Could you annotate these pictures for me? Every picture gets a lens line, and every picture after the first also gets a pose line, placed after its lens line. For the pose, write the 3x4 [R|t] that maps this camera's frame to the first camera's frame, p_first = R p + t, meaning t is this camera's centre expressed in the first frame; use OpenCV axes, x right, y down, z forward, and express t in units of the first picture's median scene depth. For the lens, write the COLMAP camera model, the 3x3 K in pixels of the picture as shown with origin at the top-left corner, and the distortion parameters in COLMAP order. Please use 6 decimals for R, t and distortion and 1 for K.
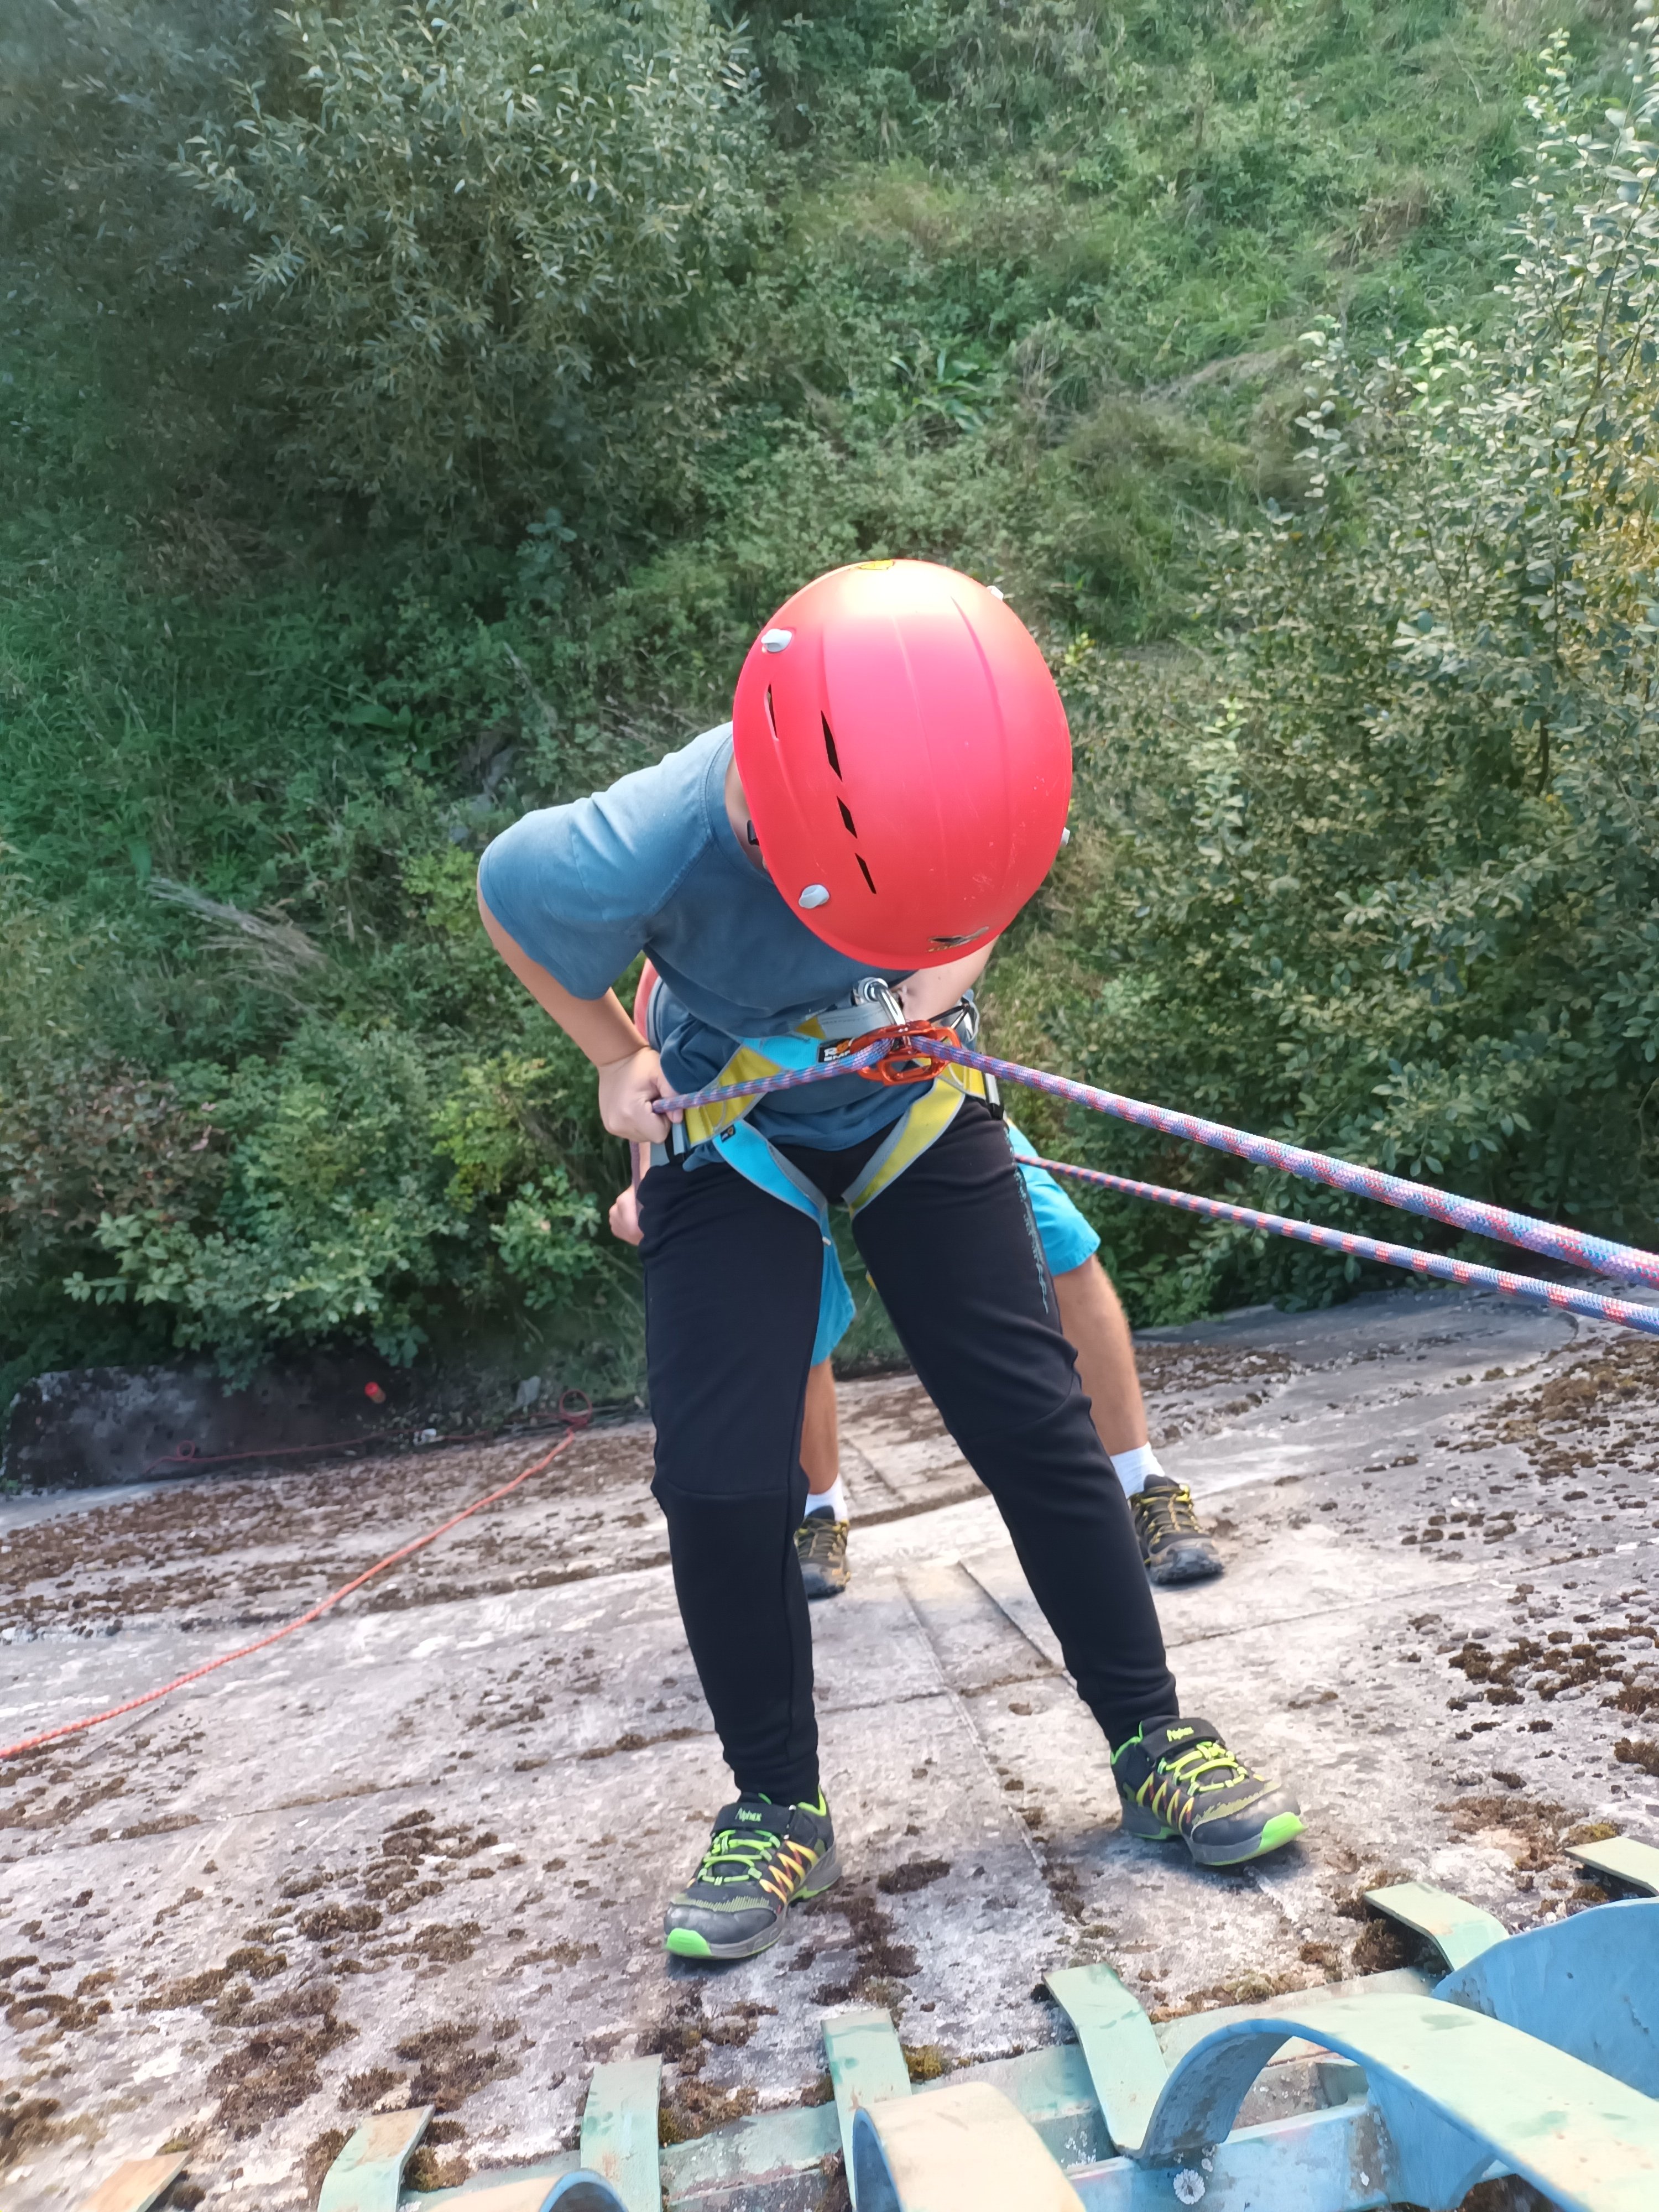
lens RADIAL K [[1656.8, 0, 827.1], [0, 1656.8, 1081.8], [0, 0, 1]] dist [0.034966, -0.057992]
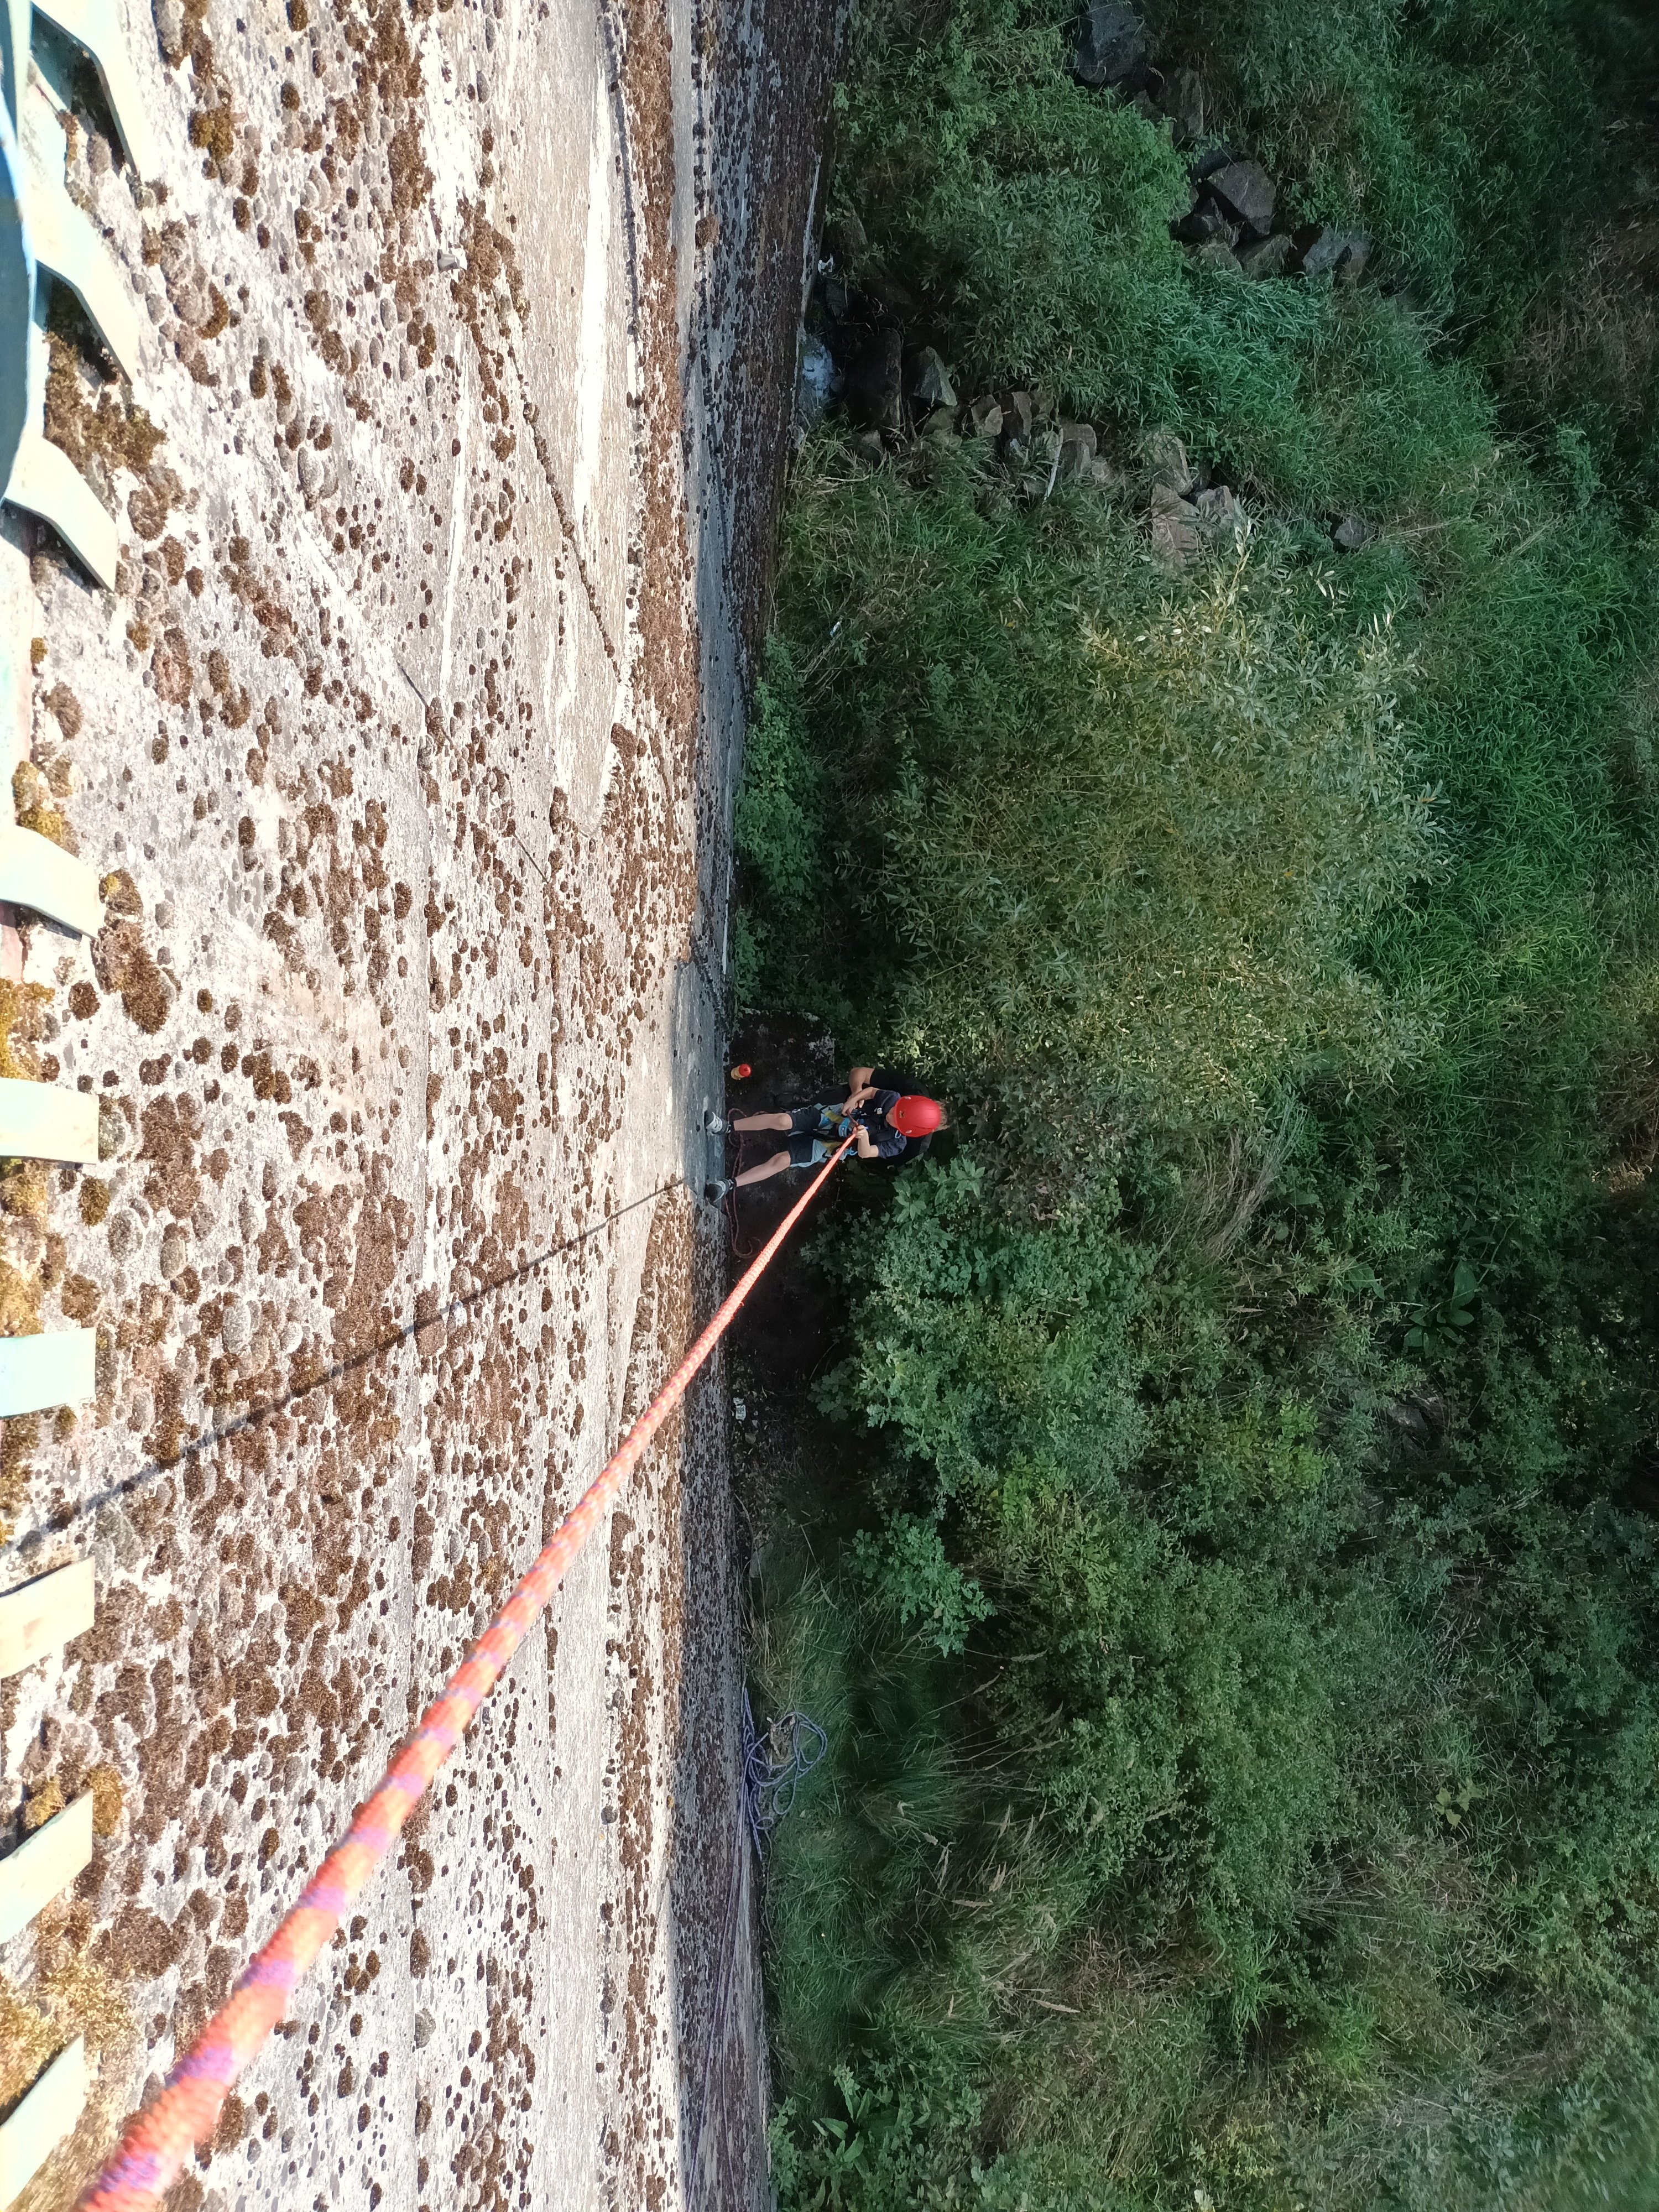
lens RADIAL K [[1636.7, 0, 843.7], [0, 1636.7, 1082.4], [0, 0, 1]] dist [0.044341, -0.057766]
pose [[-0.091092, 0.986638, -0.135082, -0.335608], [-0.989156, -0.073951, 0.126892, 0.039633], [0.115208, 0.145176, 0.982676, -0.018890]]
